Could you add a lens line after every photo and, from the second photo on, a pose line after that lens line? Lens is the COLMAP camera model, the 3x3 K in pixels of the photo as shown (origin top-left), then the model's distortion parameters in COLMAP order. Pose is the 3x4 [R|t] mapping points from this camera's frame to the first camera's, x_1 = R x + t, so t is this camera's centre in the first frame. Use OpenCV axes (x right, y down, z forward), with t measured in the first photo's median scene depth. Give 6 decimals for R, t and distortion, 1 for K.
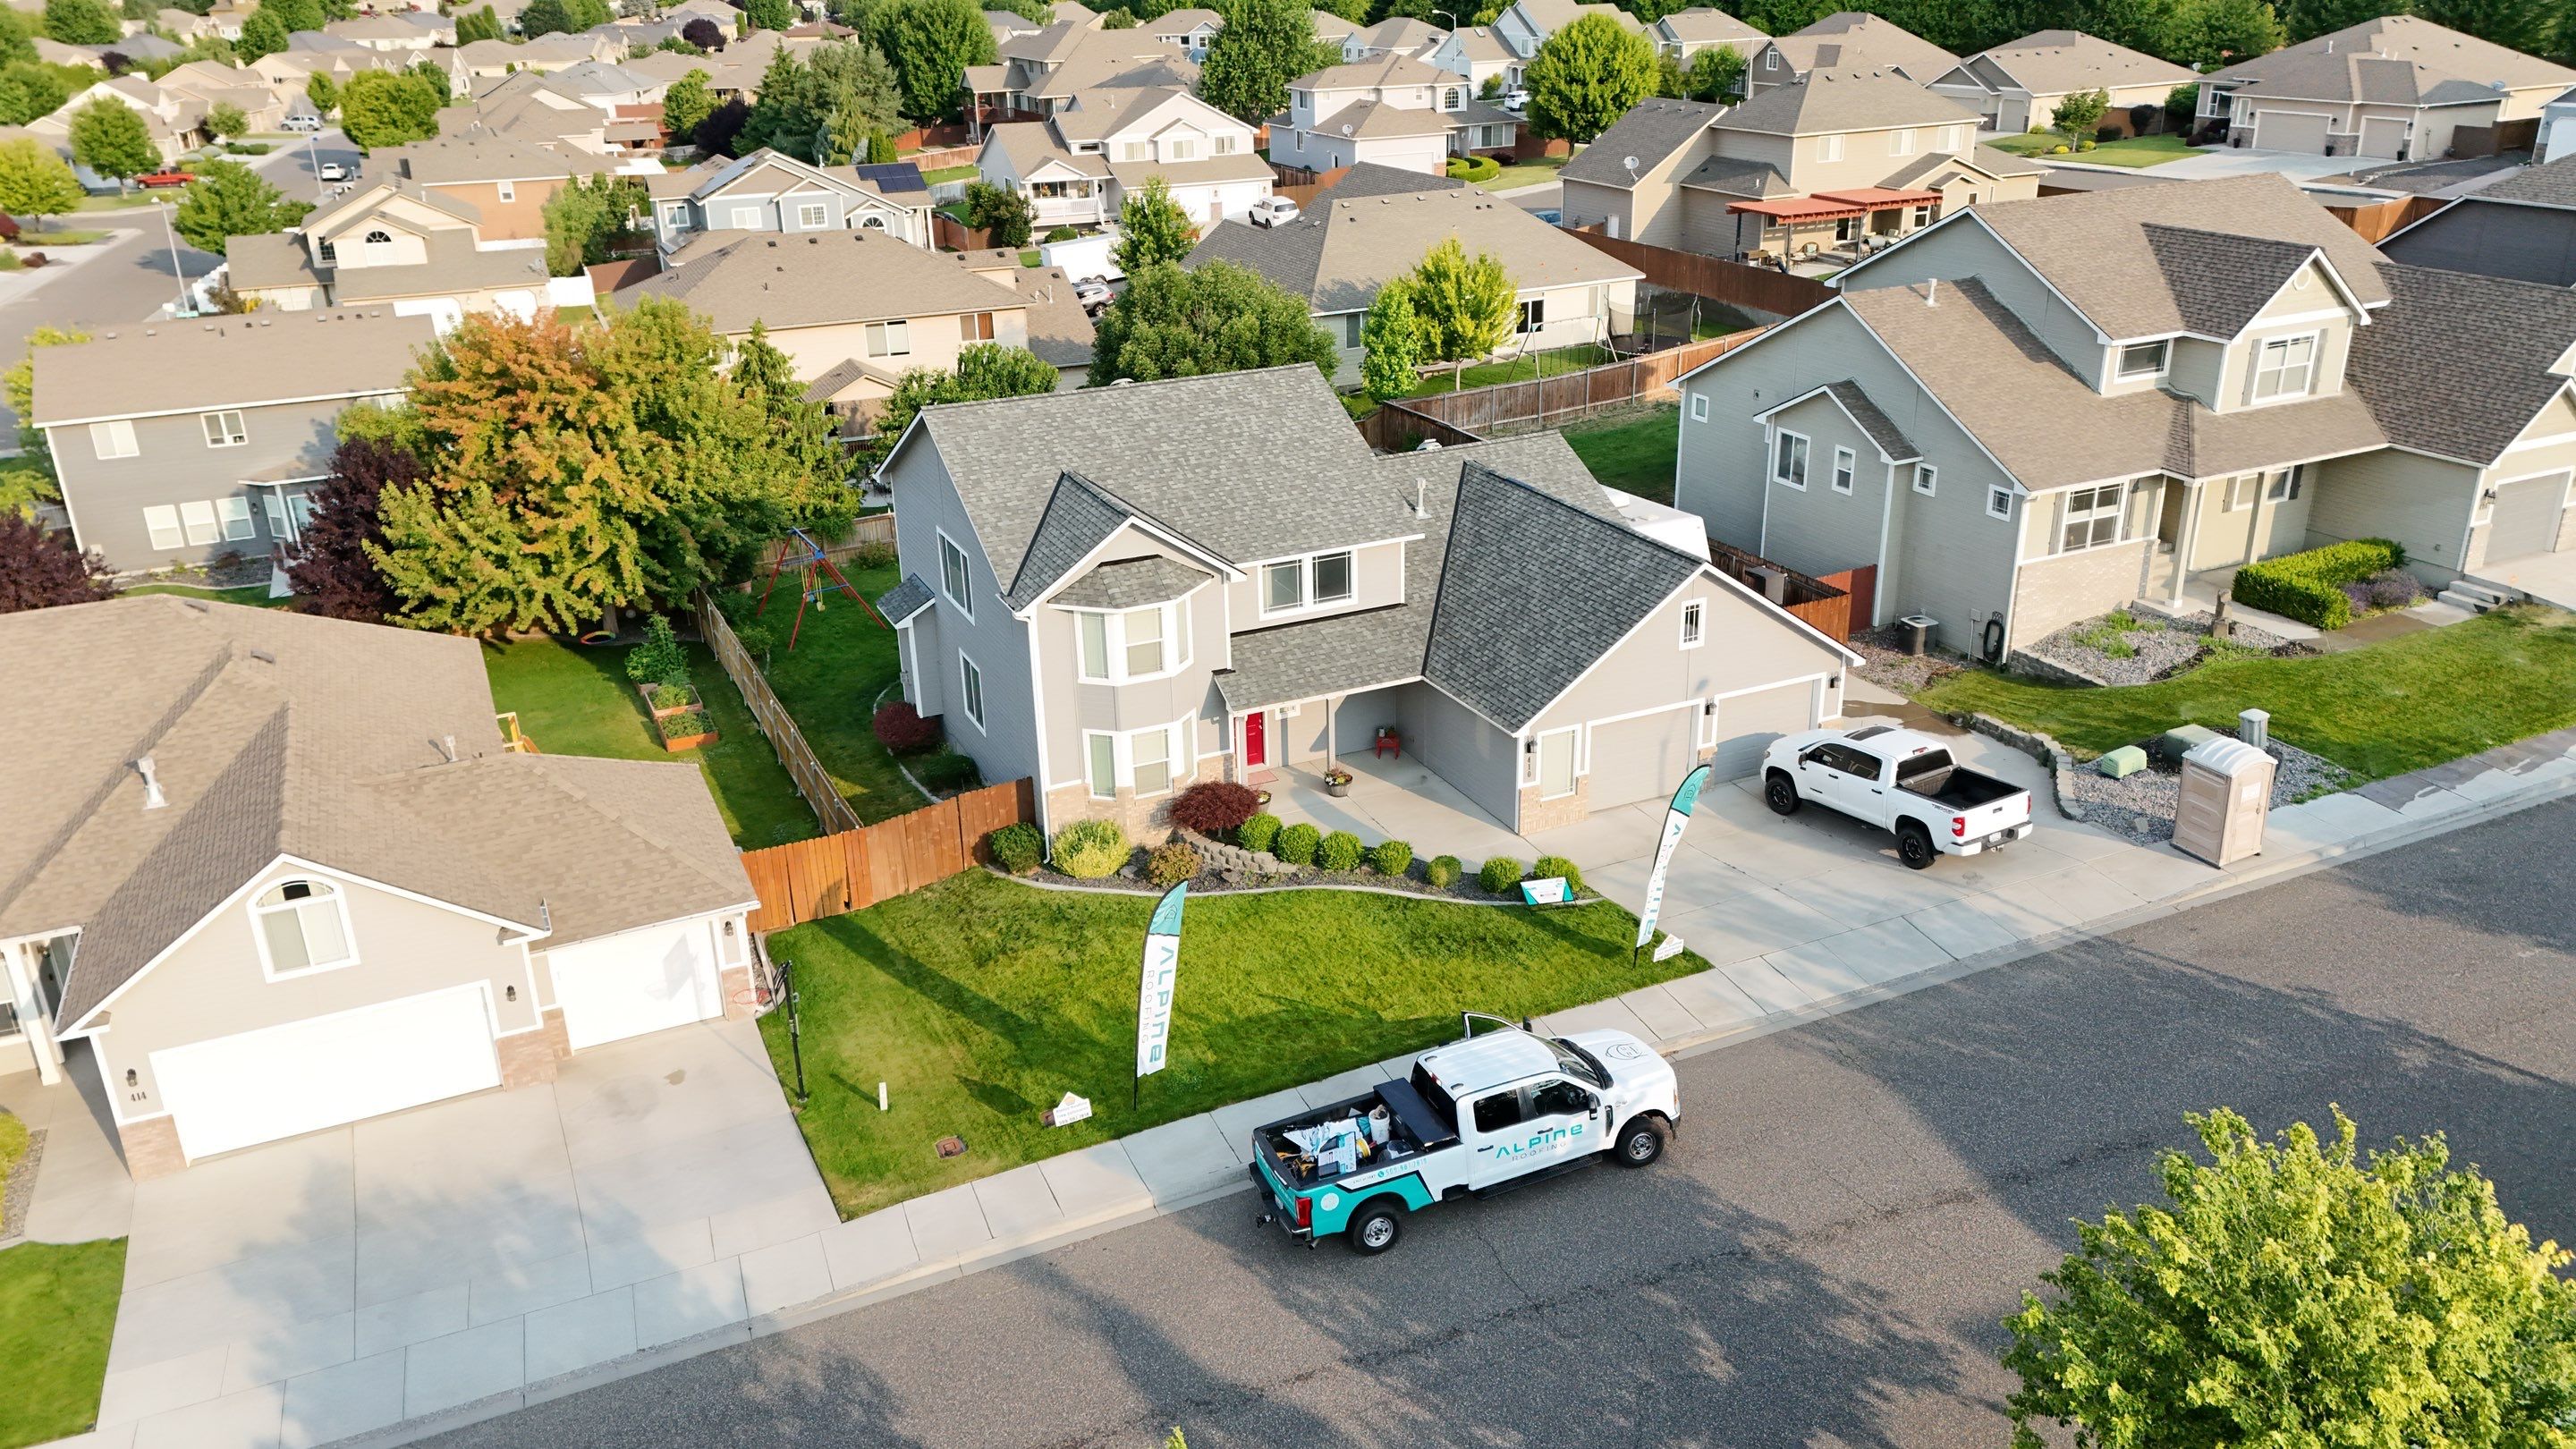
lens RADIAL K [[1918.2, 0, 1288.0], [0, 1918.2, 724.5], [0, 0, 1]] dist [0.008952, -0.002920]
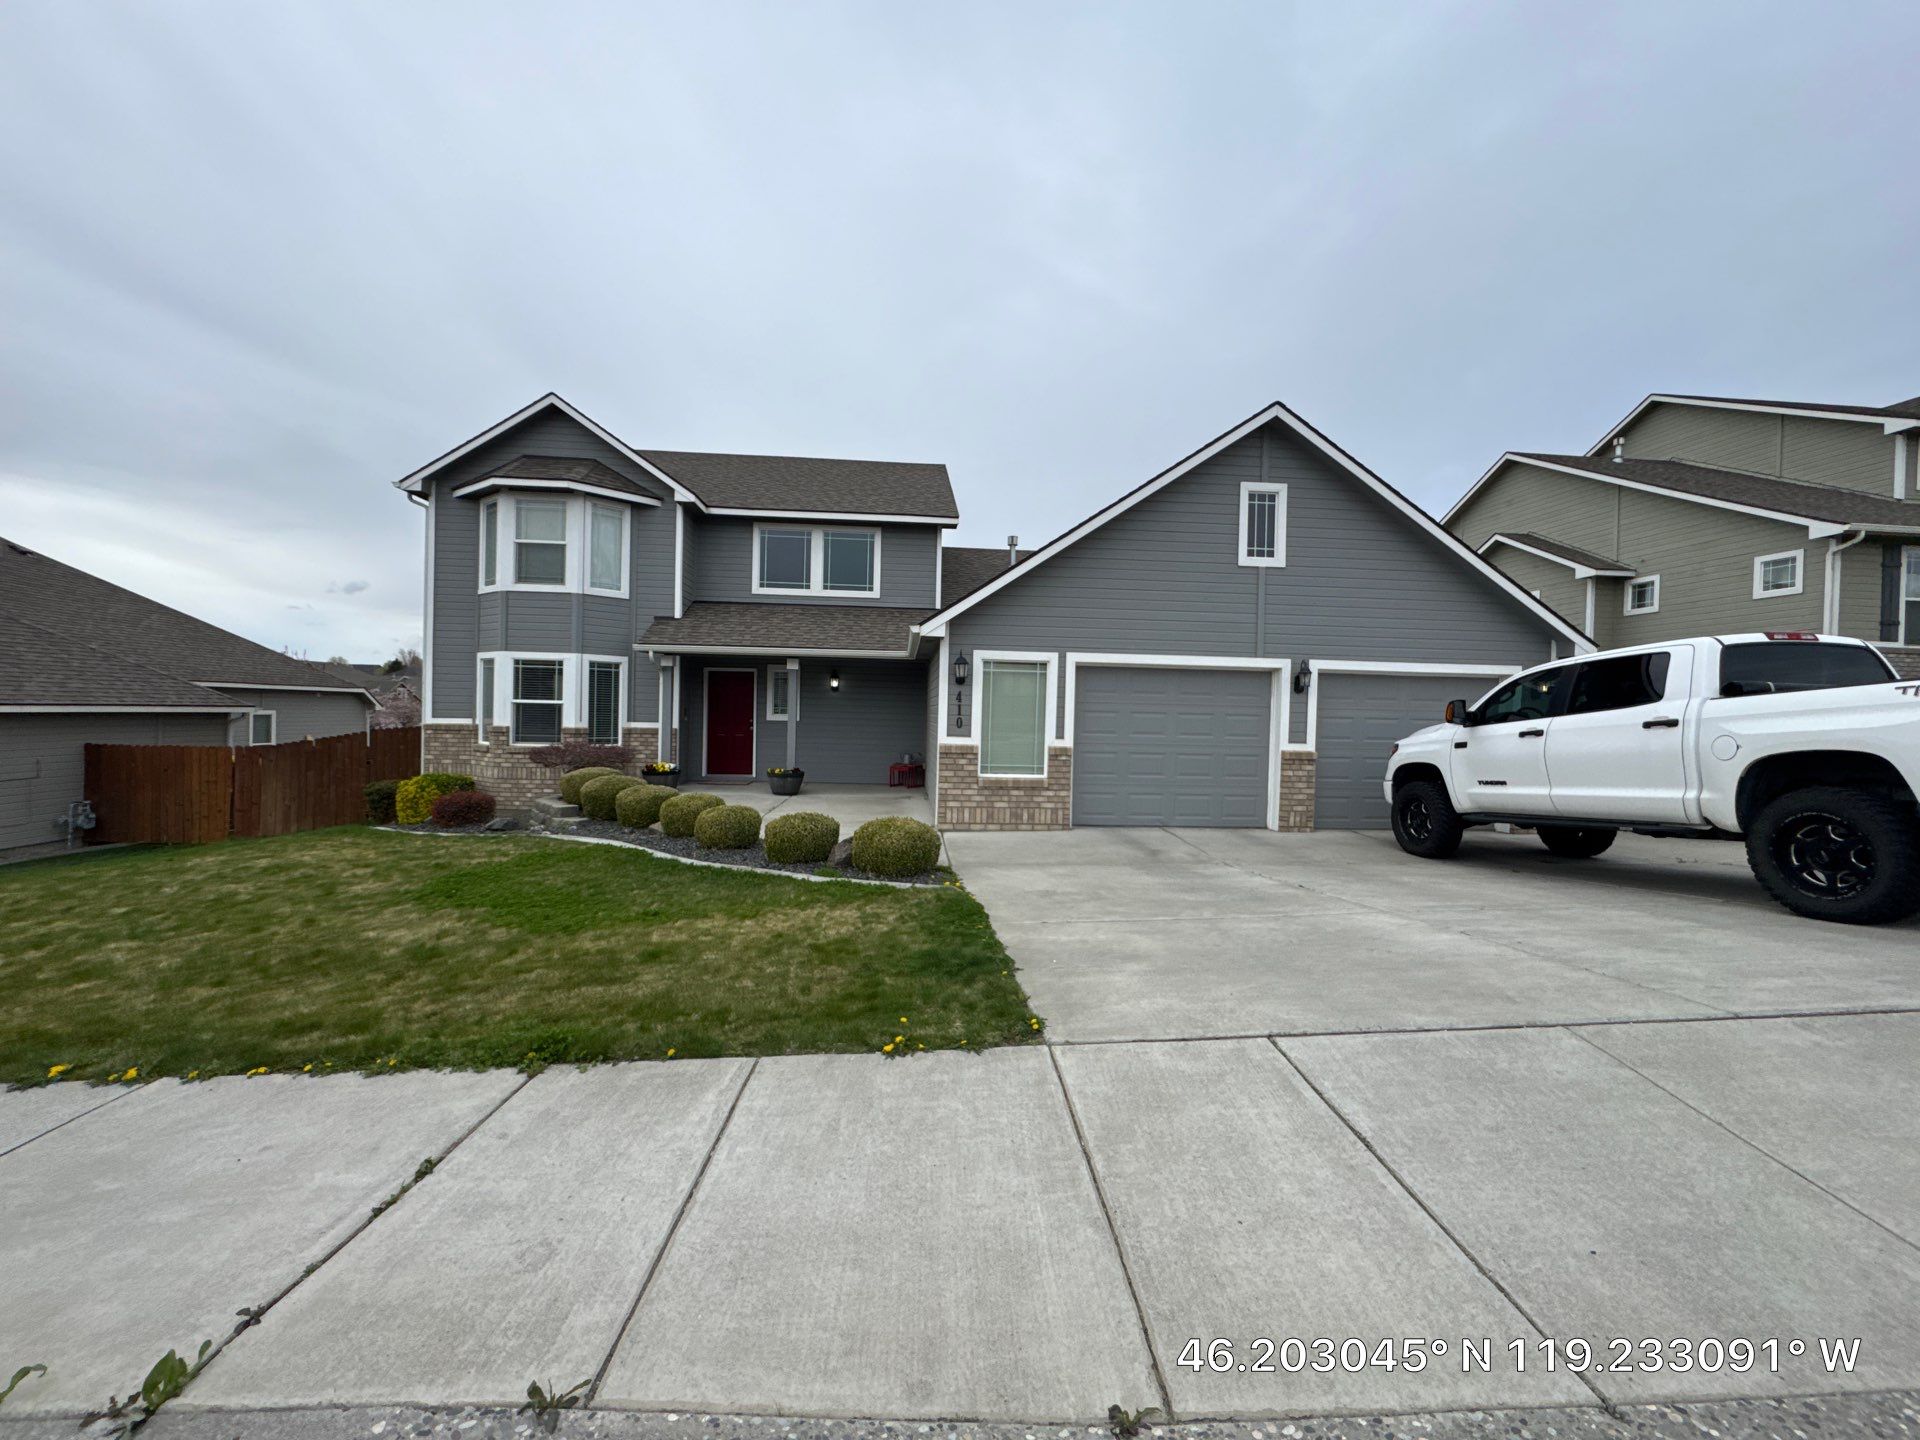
lens RADIAL K [[778.1, 0, 1054.9], [0, 778.1, 713.4], [0, 0, 1]] dist [0.002289, 0.000125]
pose [[0.957735, 0.063035, -0.280661, 0.188824], [-0.154150, 0.936236, -0.315754, 0.080433], [0.242861, 0.345673, 0.906382, 0.666010]]
